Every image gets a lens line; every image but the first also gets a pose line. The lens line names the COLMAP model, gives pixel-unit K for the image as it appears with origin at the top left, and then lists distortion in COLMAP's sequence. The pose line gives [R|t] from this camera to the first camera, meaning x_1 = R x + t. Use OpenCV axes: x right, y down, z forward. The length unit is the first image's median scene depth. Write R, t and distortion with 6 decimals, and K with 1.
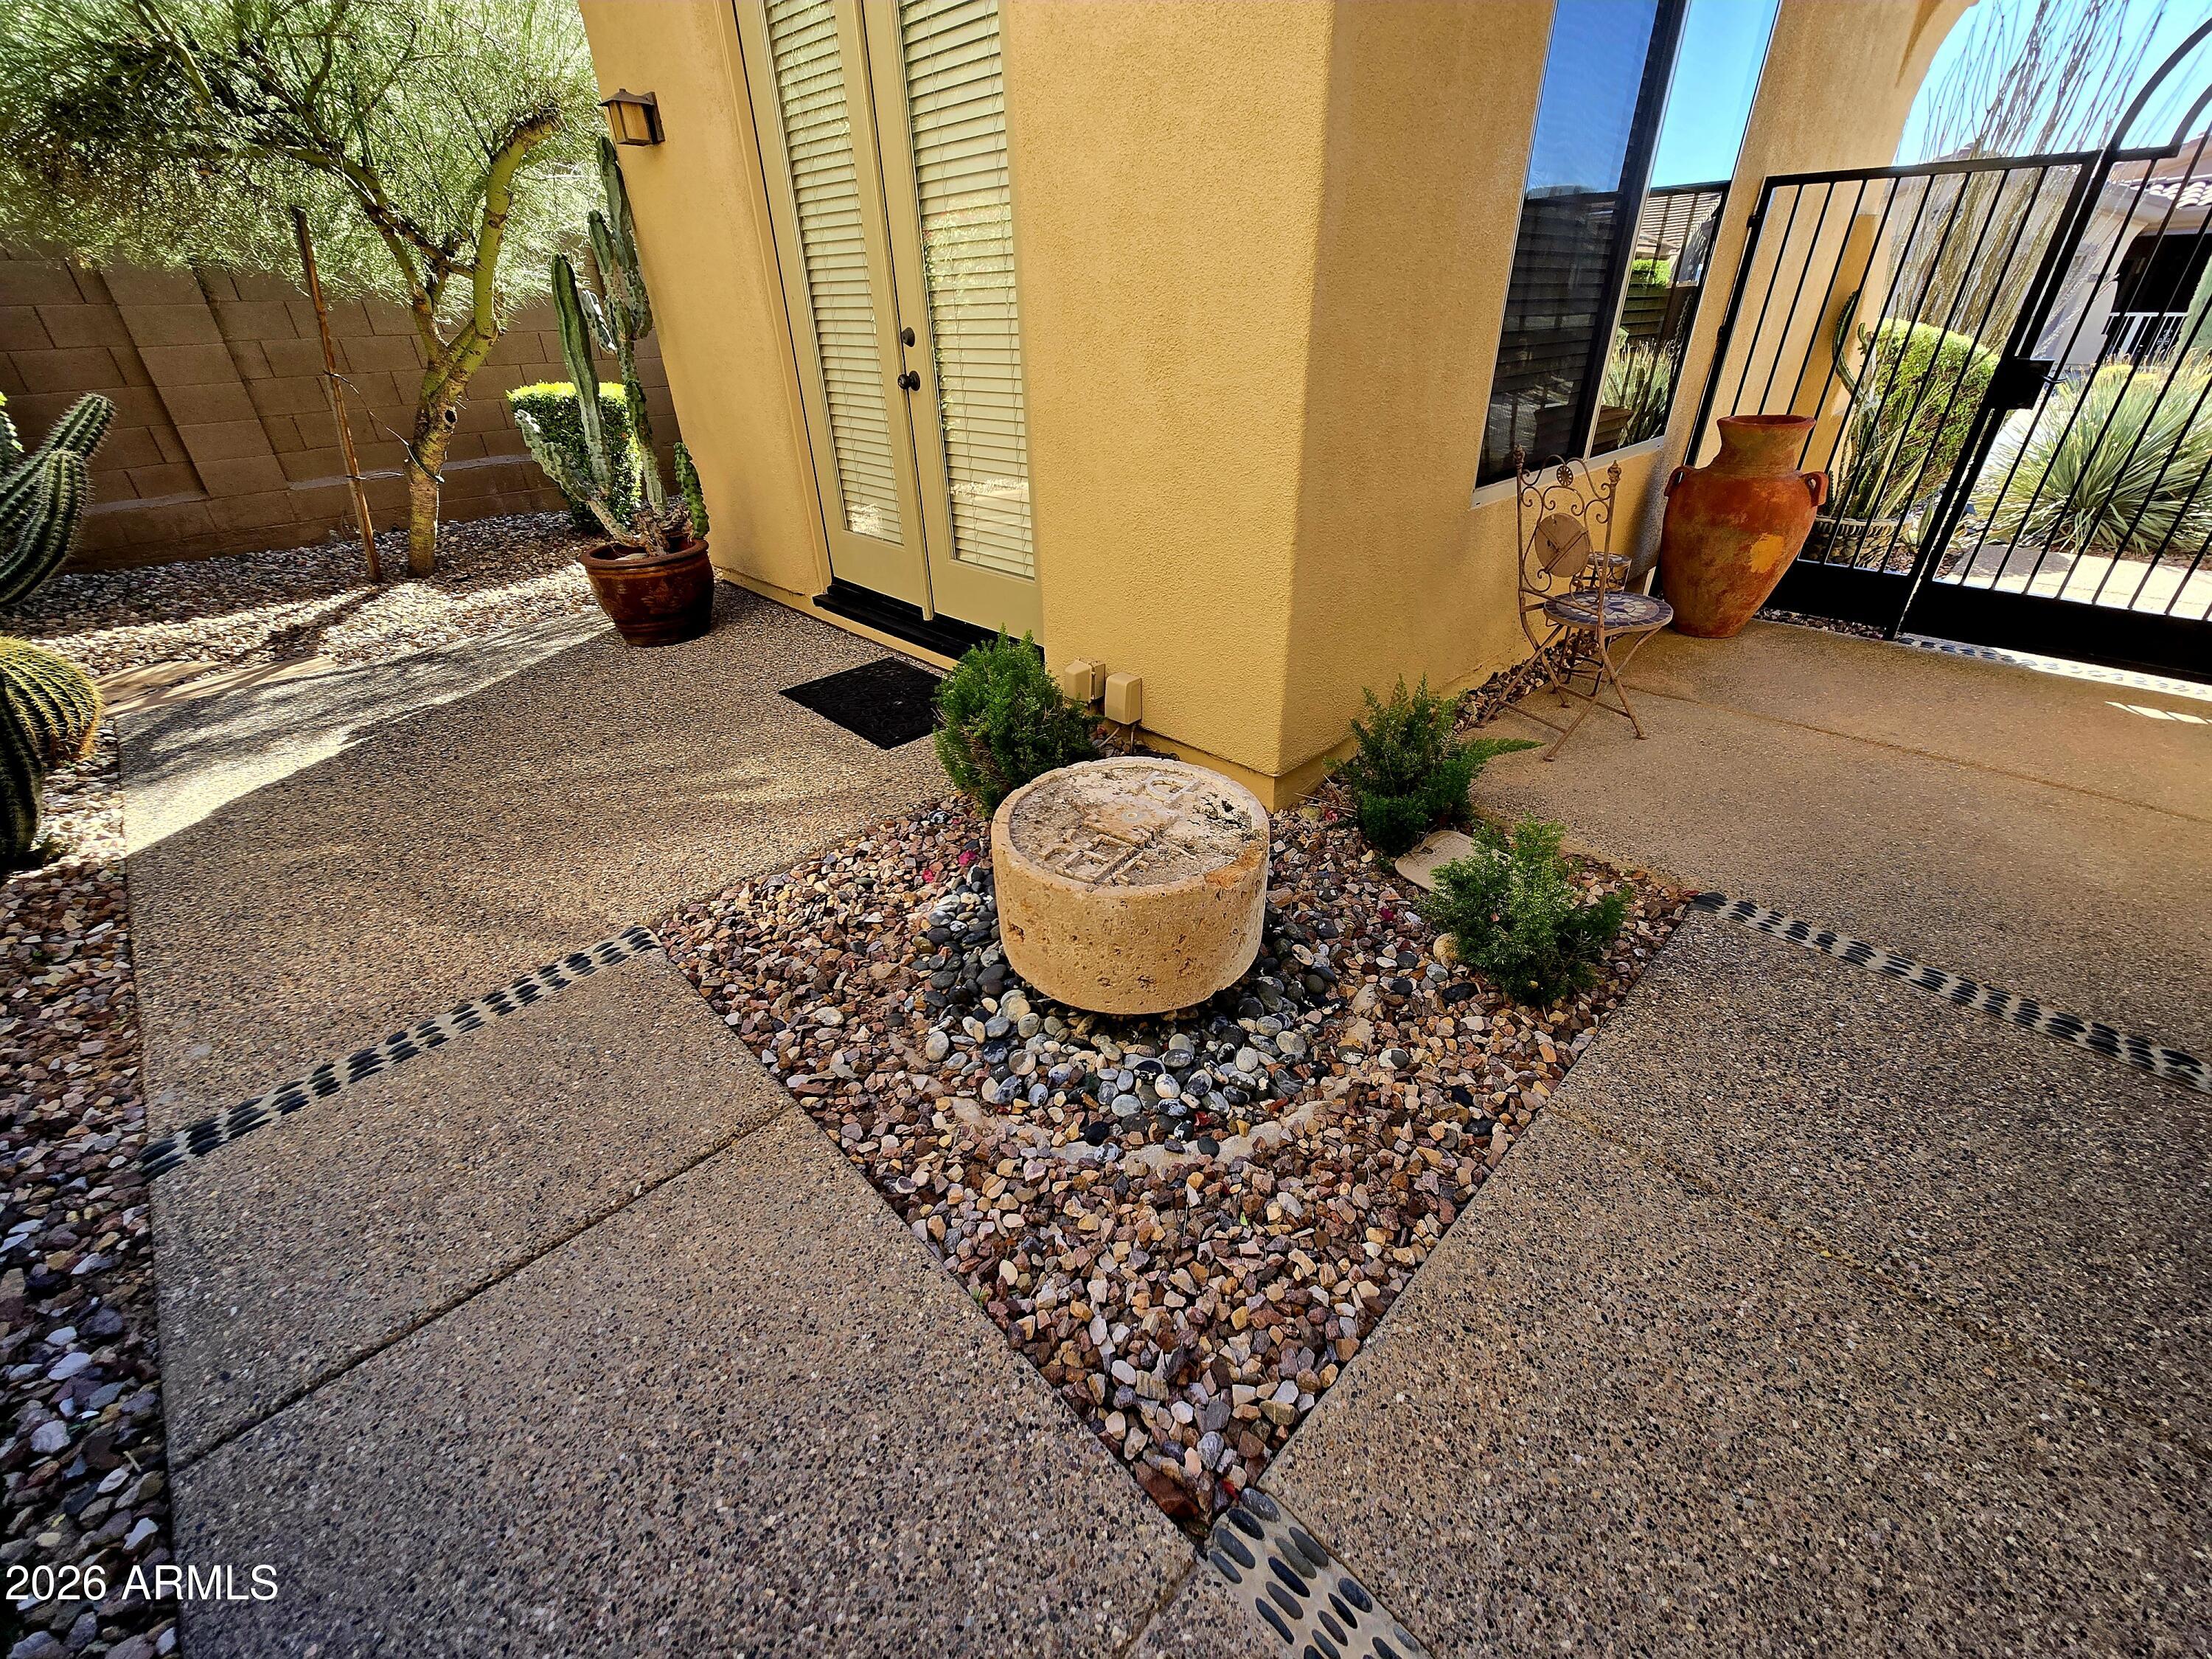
lens RADIAL K [[904.9, 0, 1109.7], [0, 904.9, 827.9], [0, 0, 1]] dist [-0.001933, 0.001201]
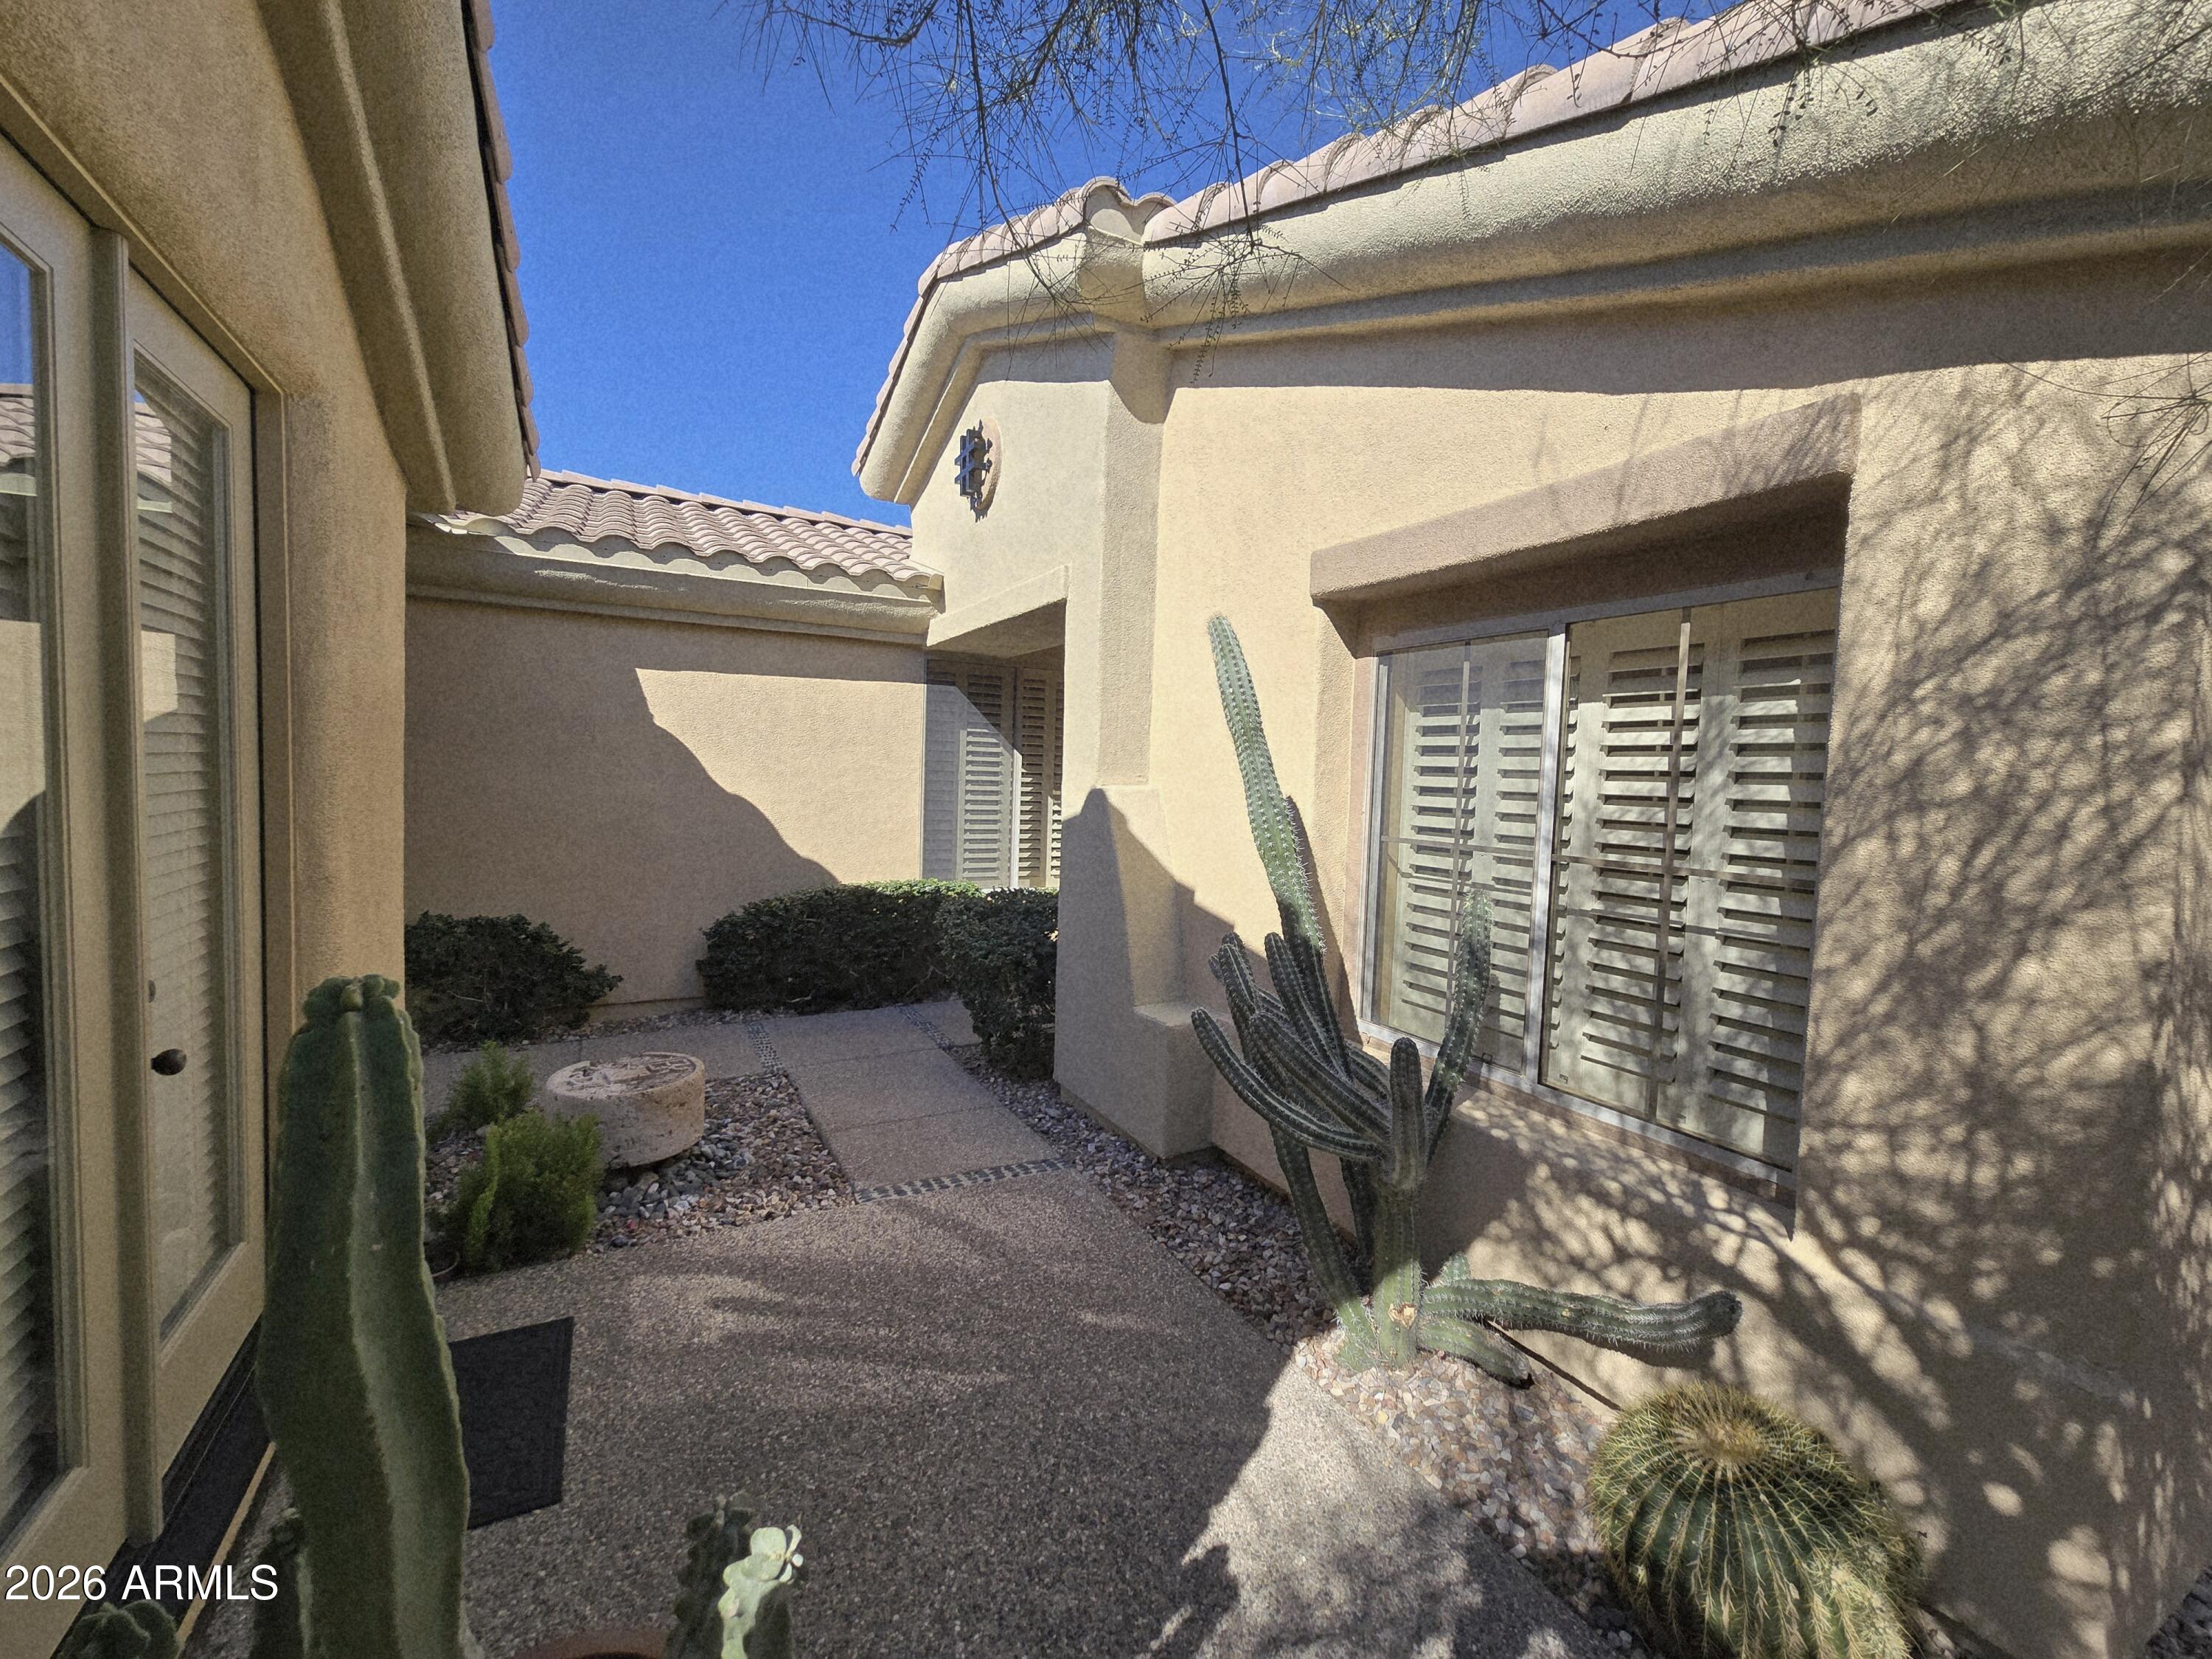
lens RADIAL K [[904.9, 0, 1105.9], [0, 904.9, 822.2], [0, 0, 1]] dist [-0.001933, 0.001201]
pose [[-0.961124, -0.027626, 0.274733, -1.344660], [0.127739, 0.837620, 0.531108, -1.234323], [-0.244794, 0.545555, -0.801527, 1.803522]]
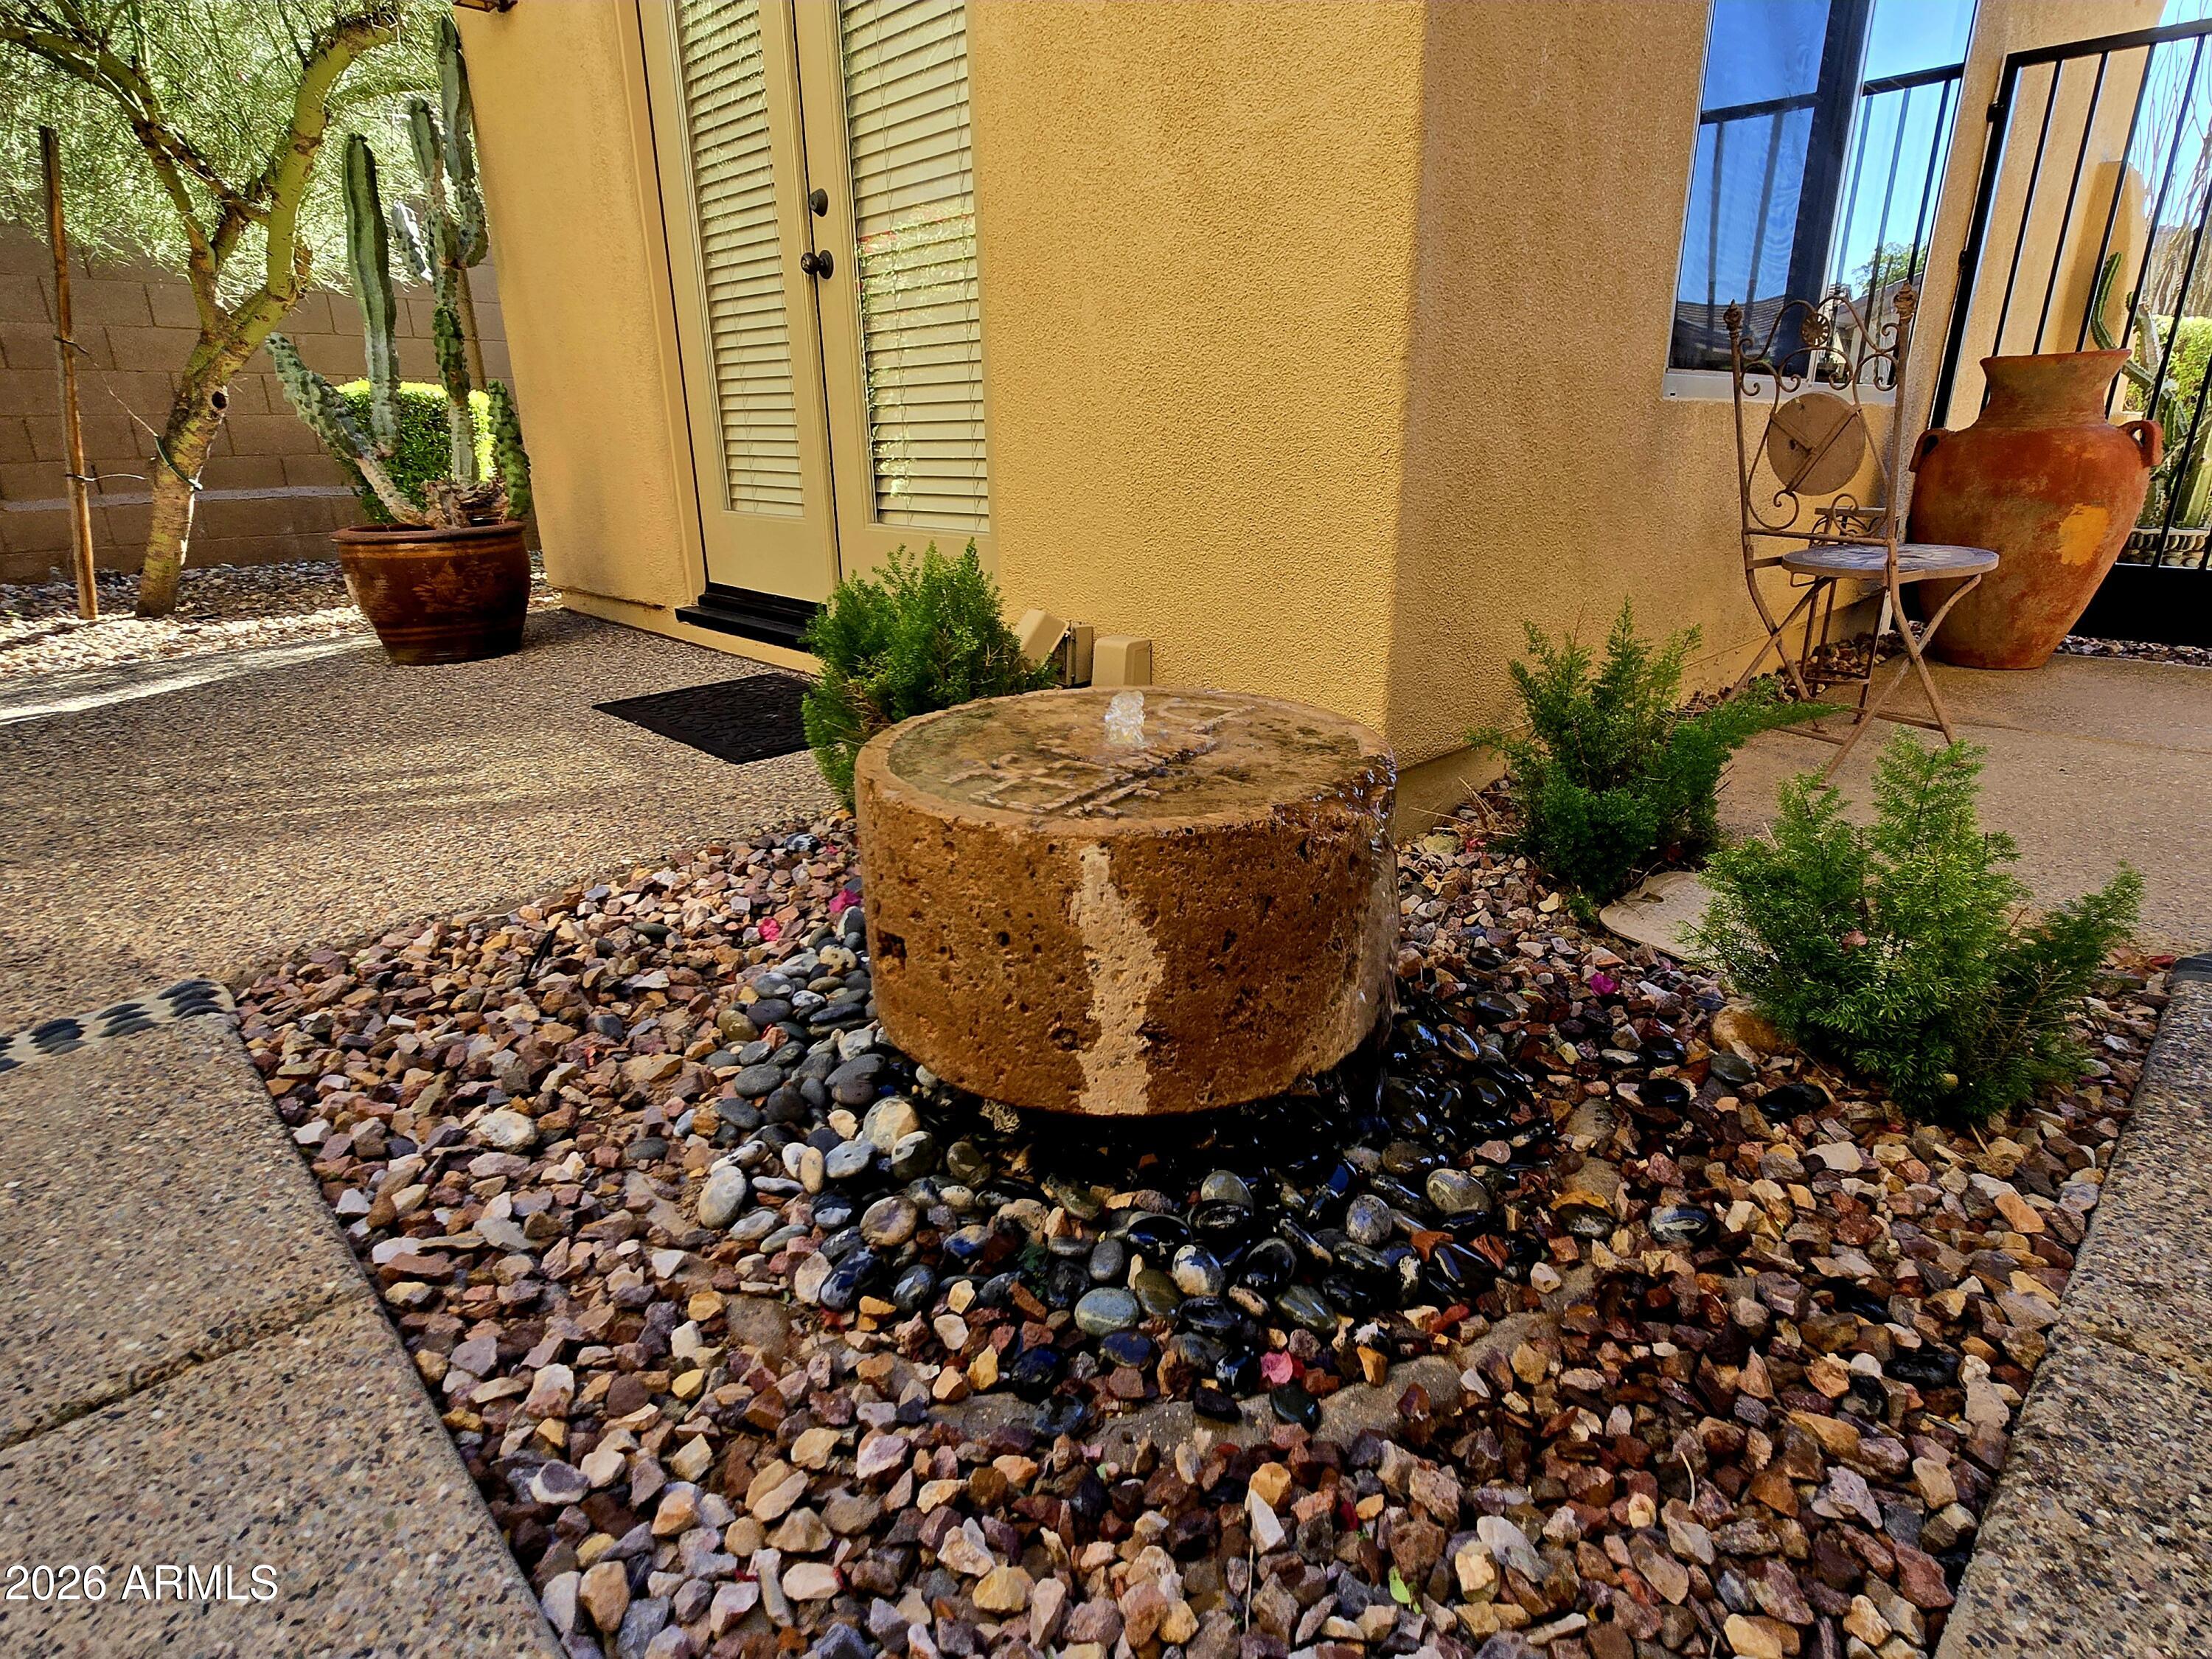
lens RADIAL K [[1165.5, 0, 1104.9], [0, 1165.5, 829.2], [0, 0, 1]] dist [-0.000924, 0.001531]
pose [[0.999897, 0.010622, -0.009636, 0.015796], [-0.012319, 0.980150, -0.197873, 0.147097], [0.007343, 0.197972, 0.980180, 0.304783]]
